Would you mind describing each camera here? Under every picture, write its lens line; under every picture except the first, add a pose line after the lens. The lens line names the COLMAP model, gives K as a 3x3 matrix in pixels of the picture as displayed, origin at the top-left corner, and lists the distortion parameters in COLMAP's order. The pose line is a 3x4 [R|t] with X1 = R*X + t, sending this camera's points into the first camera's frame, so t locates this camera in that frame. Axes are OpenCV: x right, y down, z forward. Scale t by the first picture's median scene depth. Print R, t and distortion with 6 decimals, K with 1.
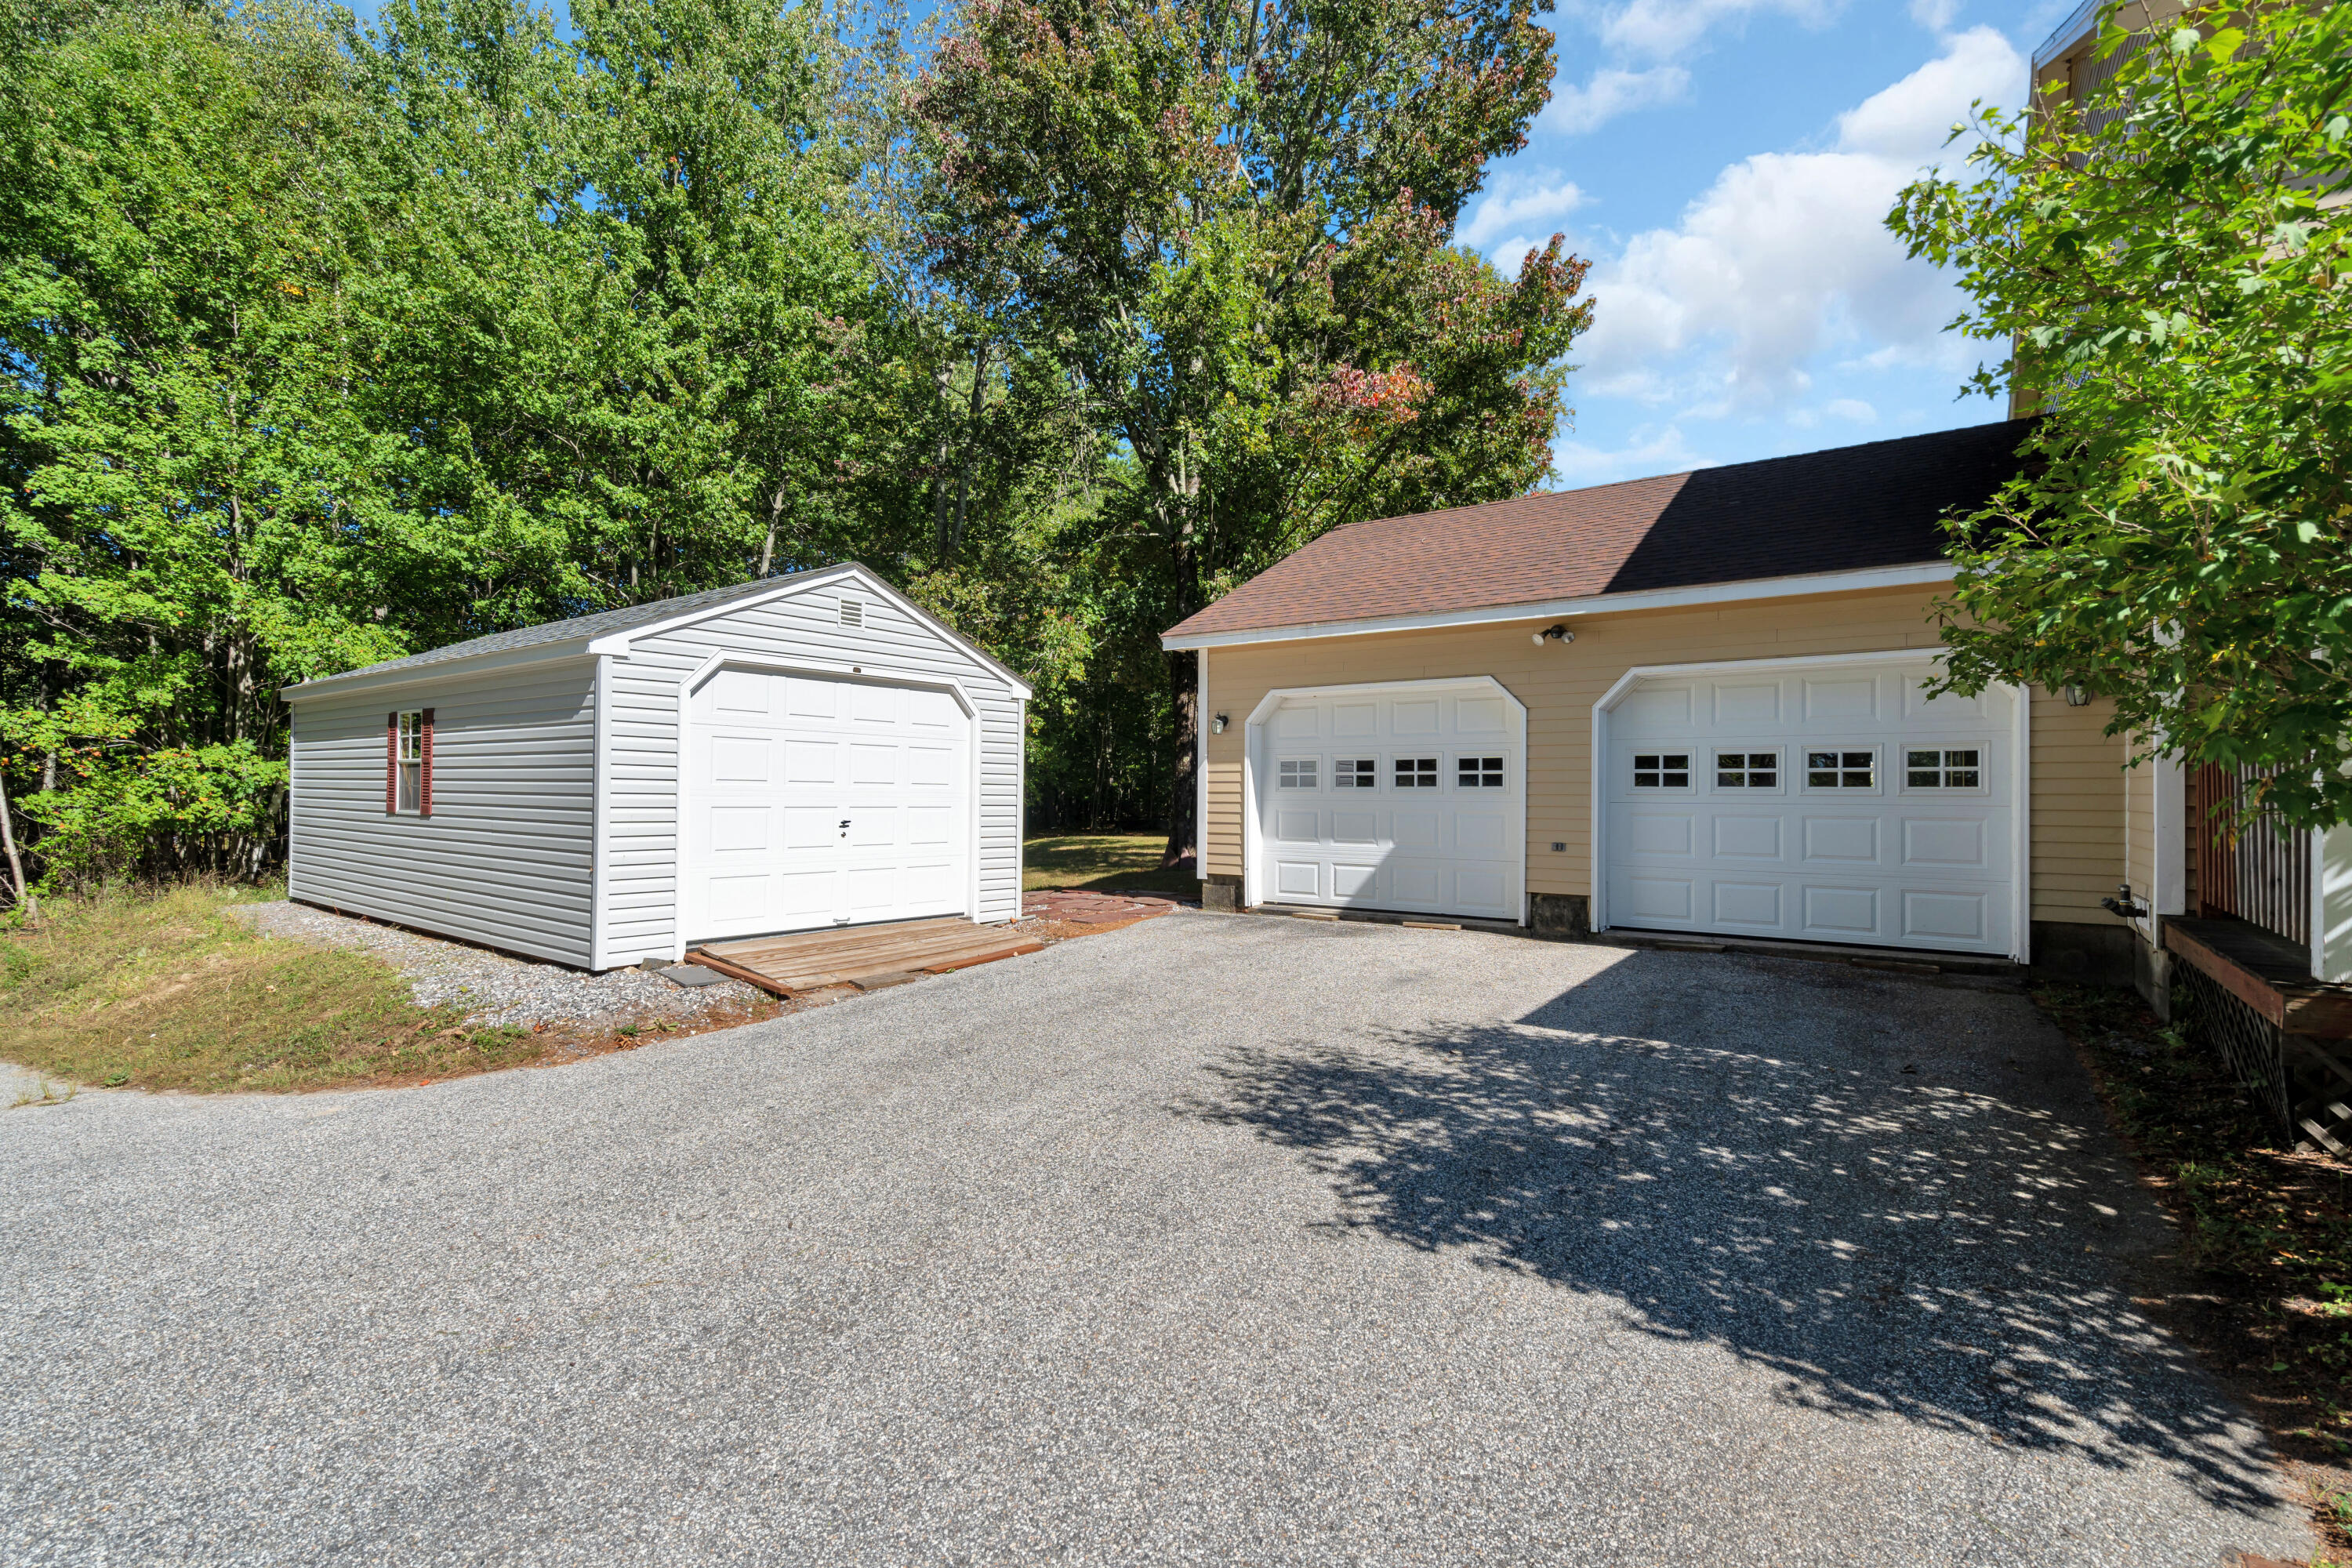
lens RADIAL K [[1061.9, 0, 1185.2], [0, 1061.9, 784.6], [0, 0, 1]] dist [-0.009420, -0.000598]
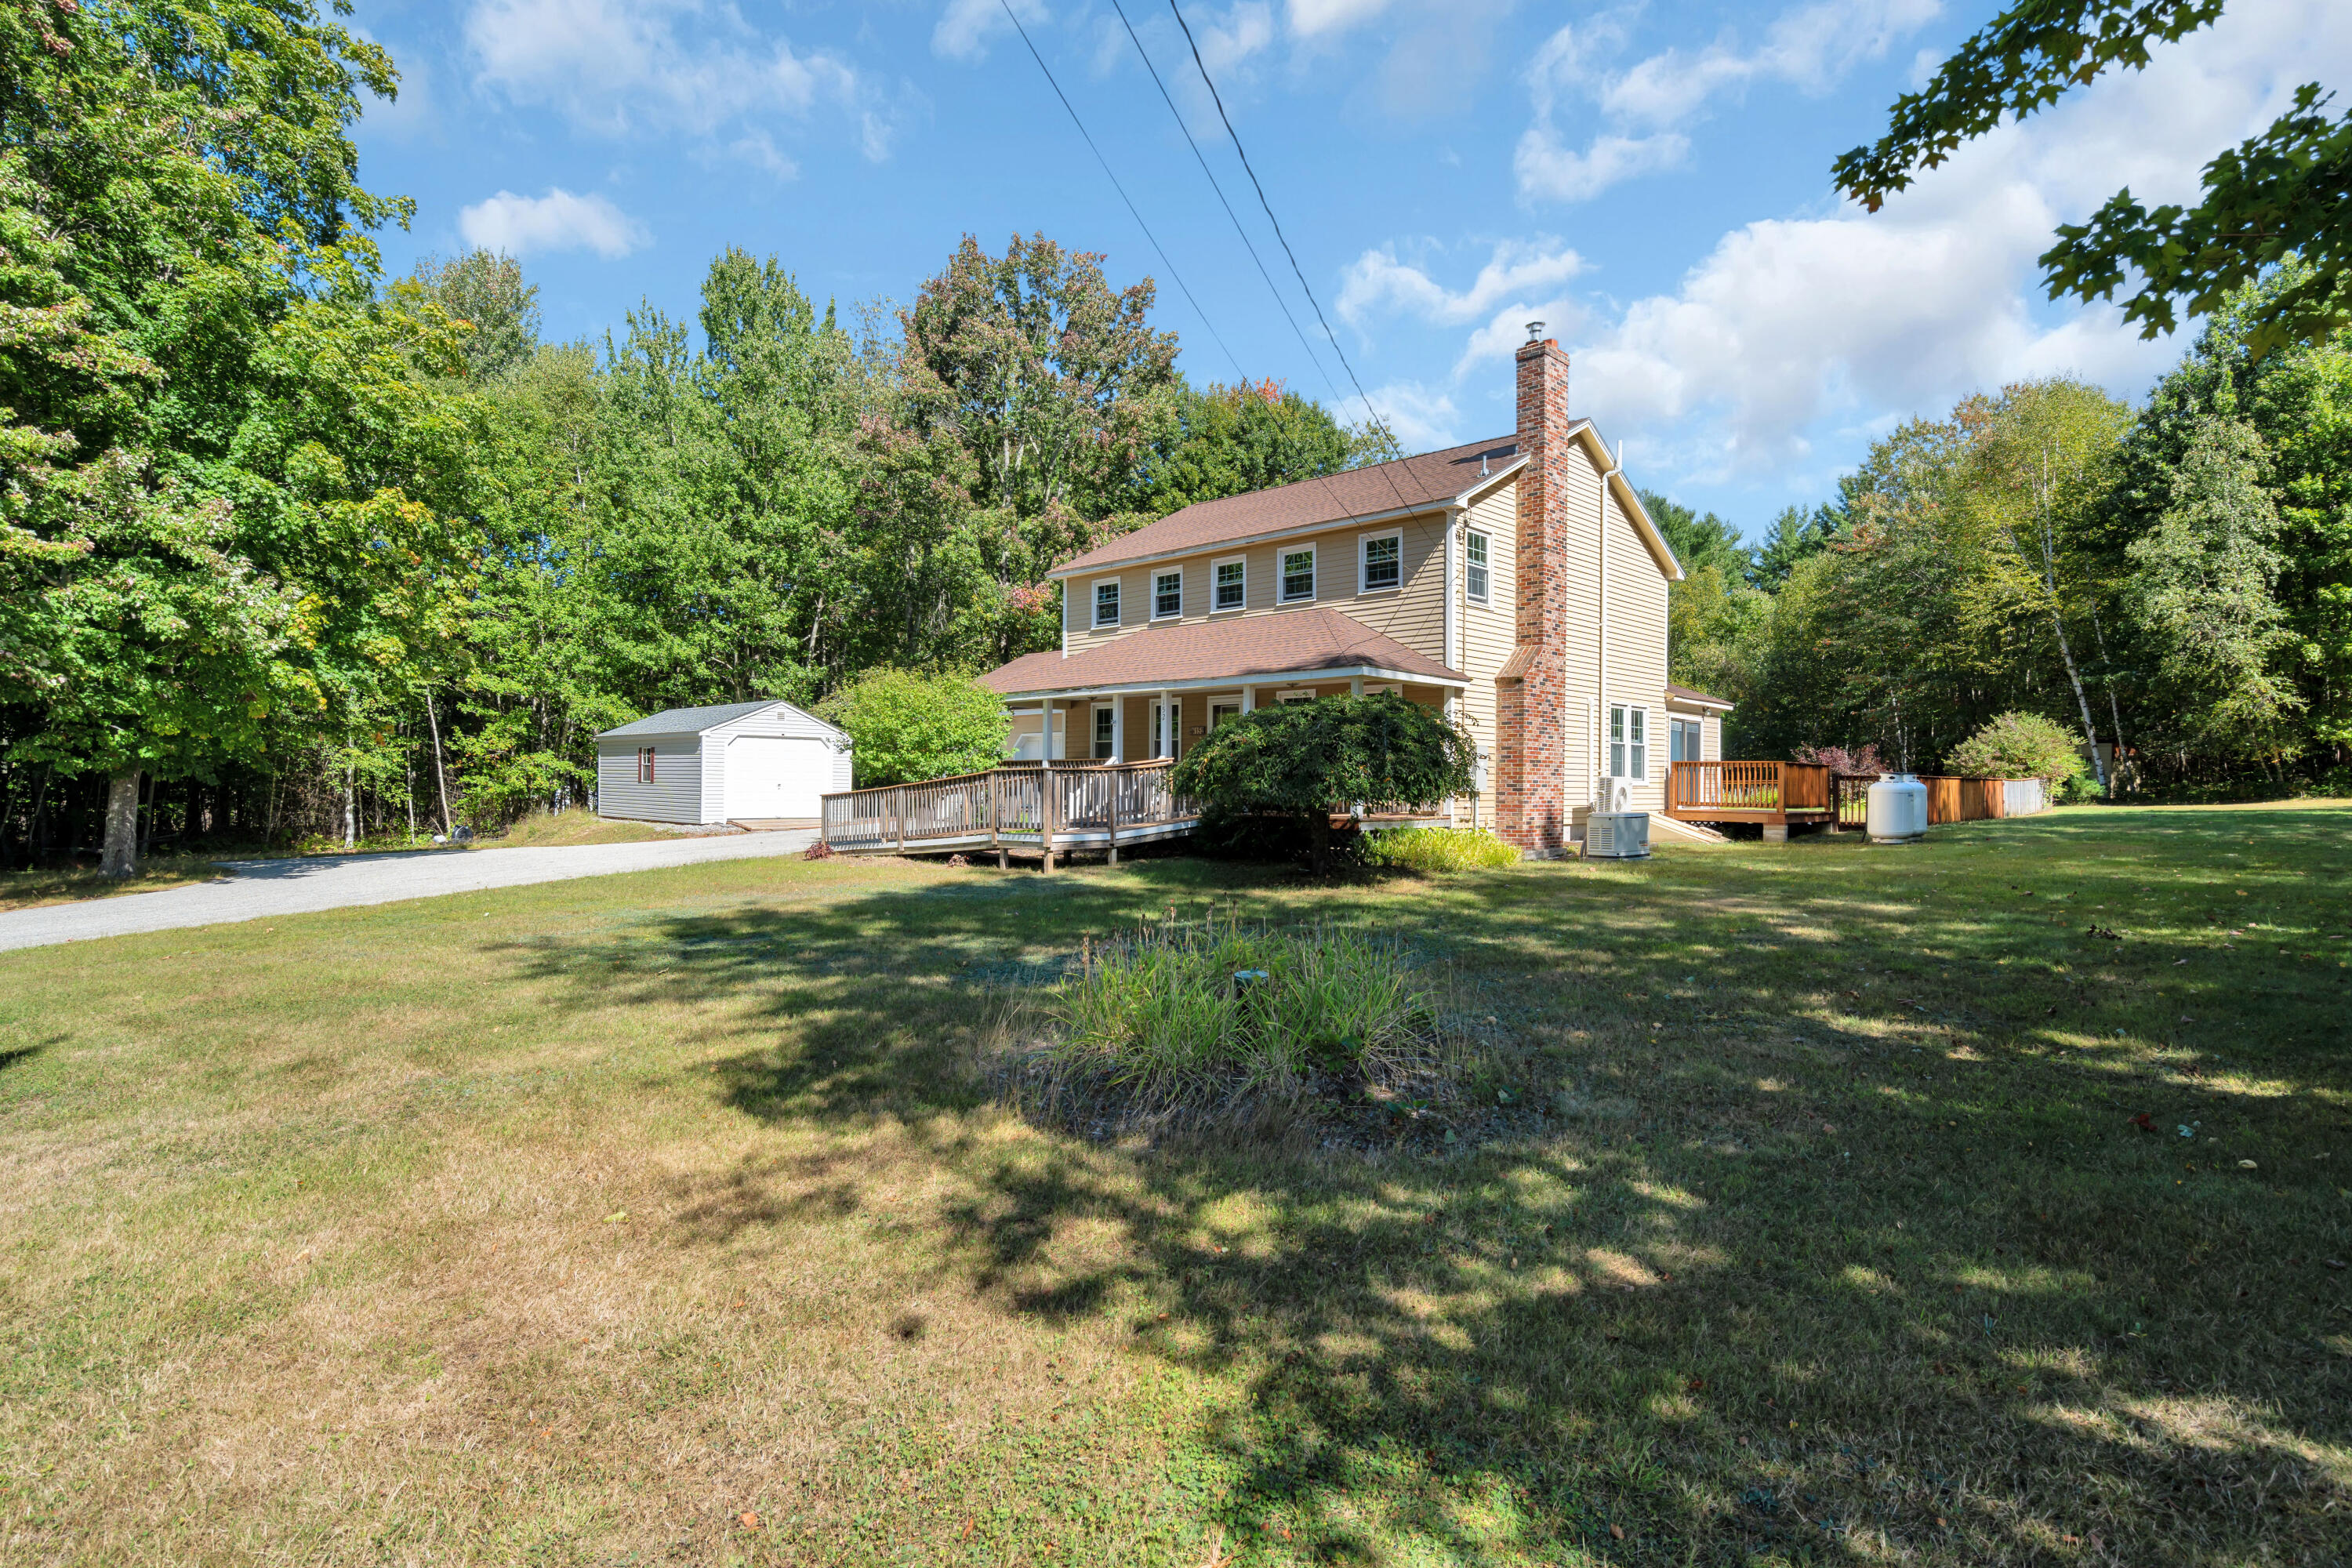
lens RADIAL K [[1186.8, 0, 1176.2], [0, 1186.8, 780.4], [0, 0, 1]] dist [0.005253, 0.002181]
pose [[0.987327, -0.000007, -0.158697, 0.969852], [0.001387, 0.999962, 0.008586, -0.002901], [0.158691, -0.008698, 0.987290, -1.576813]]
